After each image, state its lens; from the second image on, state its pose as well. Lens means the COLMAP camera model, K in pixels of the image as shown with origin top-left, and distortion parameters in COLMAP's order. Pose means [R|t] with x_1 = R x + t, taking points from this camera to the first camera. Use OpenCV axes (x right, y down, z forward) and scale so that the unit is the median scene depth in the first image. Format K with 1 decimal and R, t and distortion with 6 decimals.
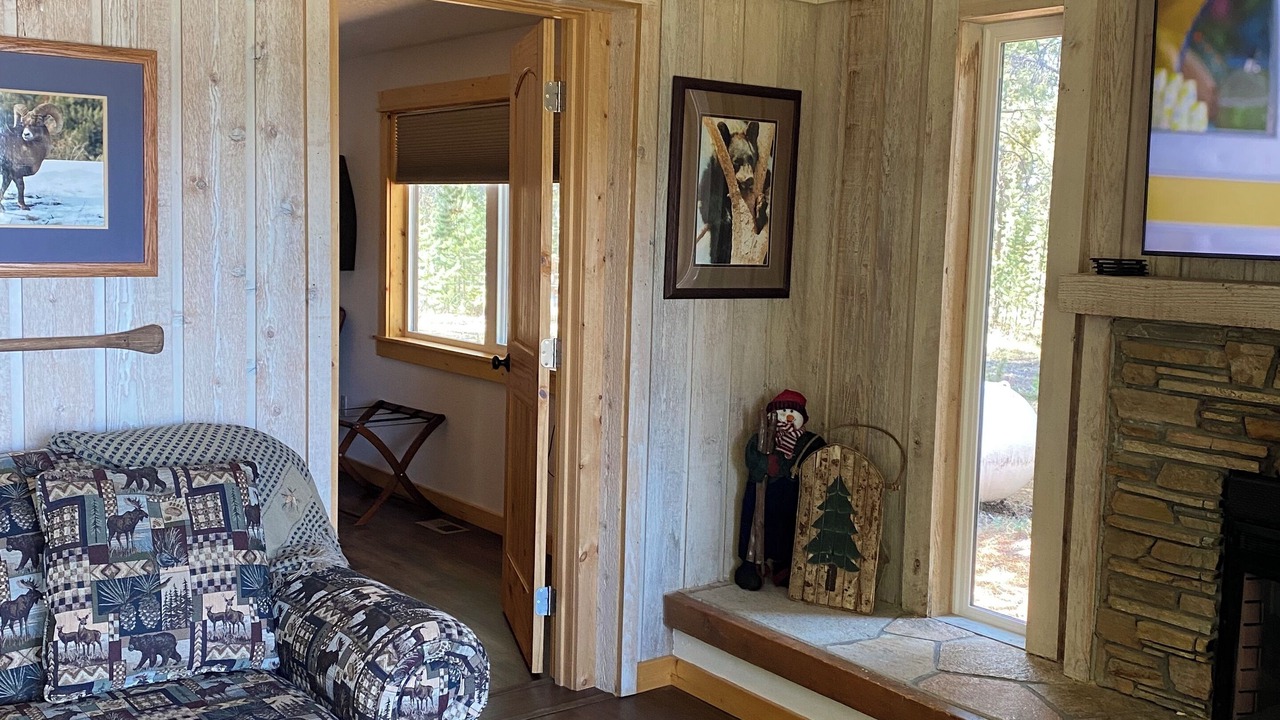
lens RADIAL K [[1289.1, 0, 640.2], [0, 1289.1, 343.0], [0, 0, 1]] dist [0.184339, -0.476190]
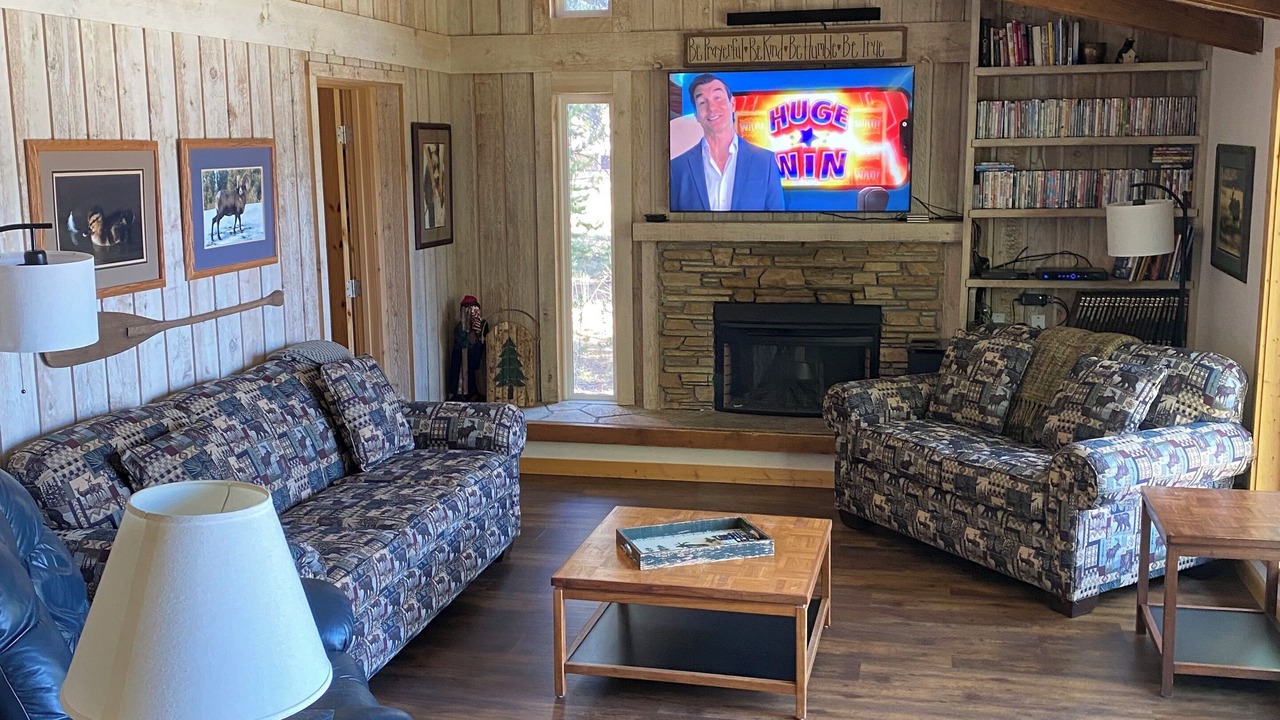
lens RADIAL K [[1289.1, 0, 640.2], [0, 1289.1, 343.0], [0, 0, 1]] dist [0.184339, -0.476190]
pose [[0.760991, -0.135314, 0.634494, -1.036478], [0.090942, 0.990600, 0.102186, -0.072735], [-0.642357, -0.020060, 0.766143, -0.632276]]
